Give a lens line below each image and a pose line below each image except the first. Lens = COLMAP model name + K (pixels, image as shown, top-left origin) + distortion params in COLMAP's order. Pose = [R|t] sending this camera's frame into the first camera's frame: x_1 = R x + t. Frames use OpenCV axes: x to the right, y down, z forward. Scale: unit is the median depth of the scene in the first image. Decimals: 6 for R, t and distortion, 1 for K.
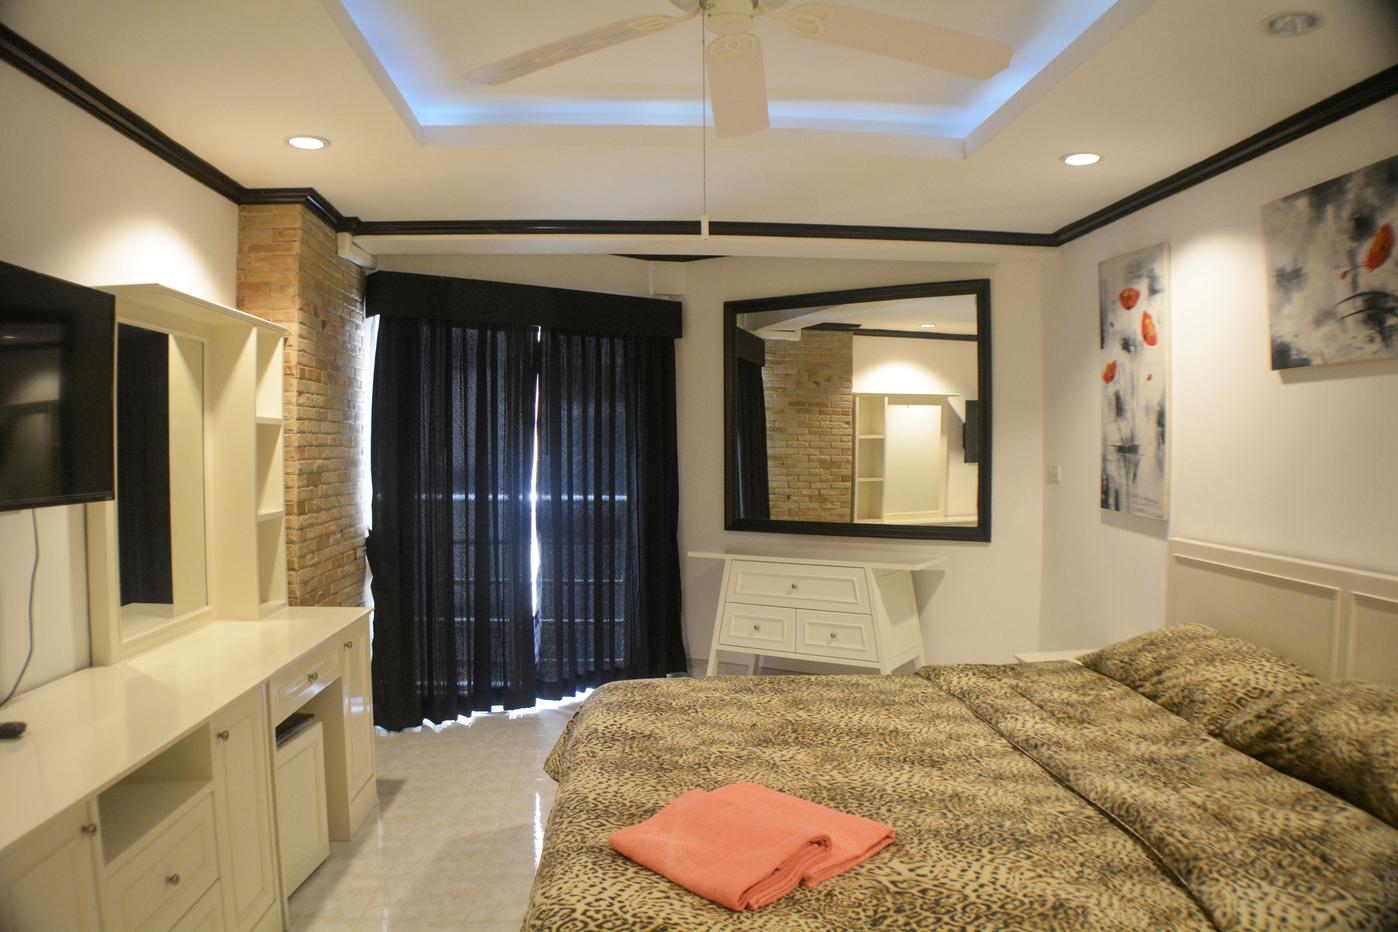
lens RADIAL K [[953.3, 0, 699.0], [0, 953.3, 466.0], [0, 0, 1]] dist [-0.172258, 0.007713]
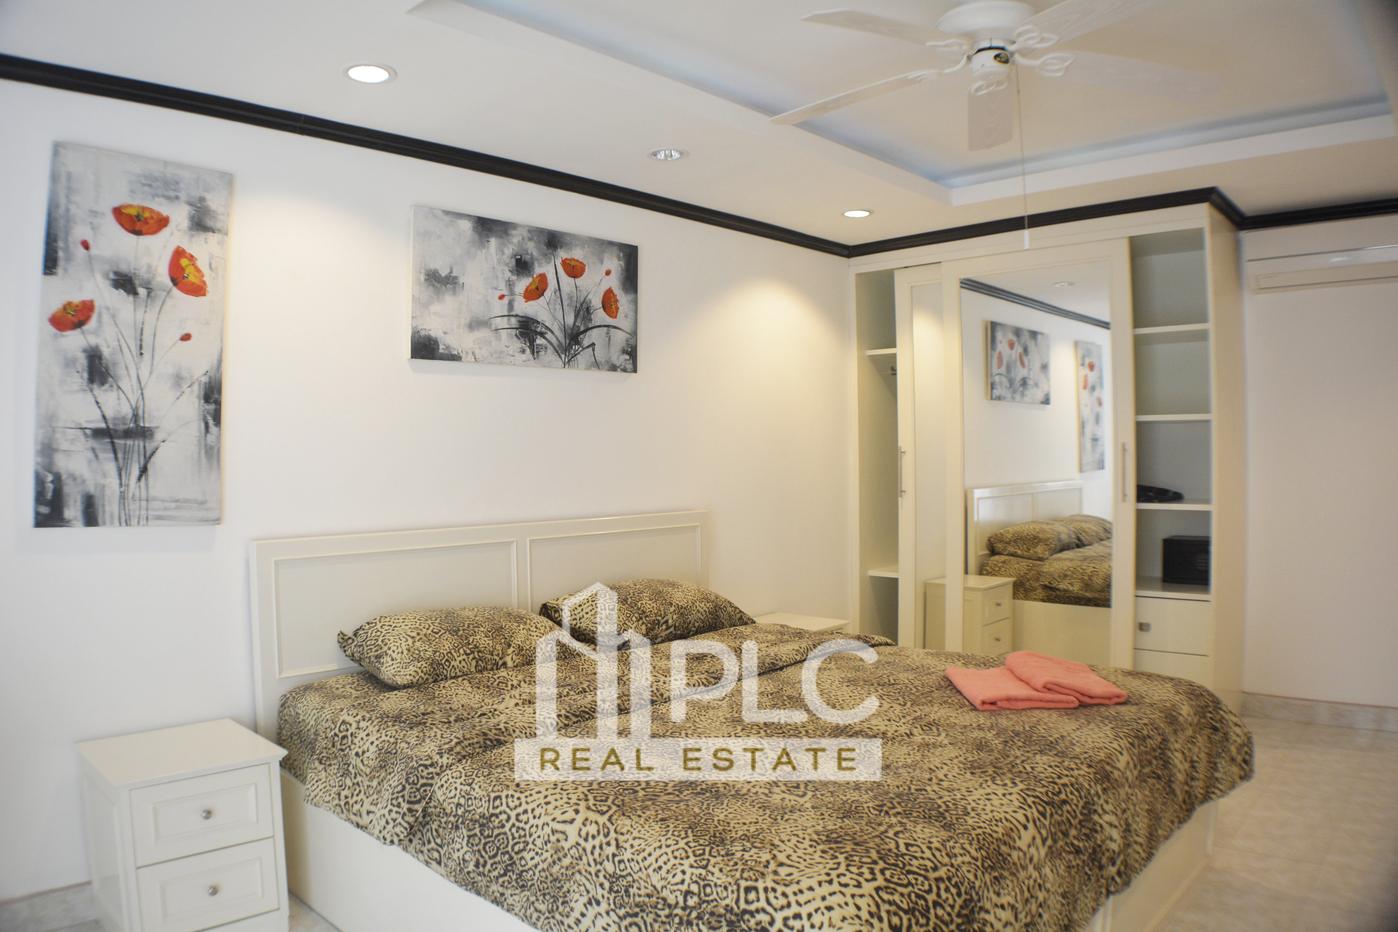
lens RADIAL K [[953.3, 0, 699.0], [0, 953.3, 466.0], [0, 0, 1]] dist [-0.172258, 0.007713]
pose [[-0.677865, 0.004415, 0.735173, -0.318971], [0.031951, 0.999214, 0.023460, 0.004848], [-0.734492, 0.039392, -0.677473, 1.147026]]
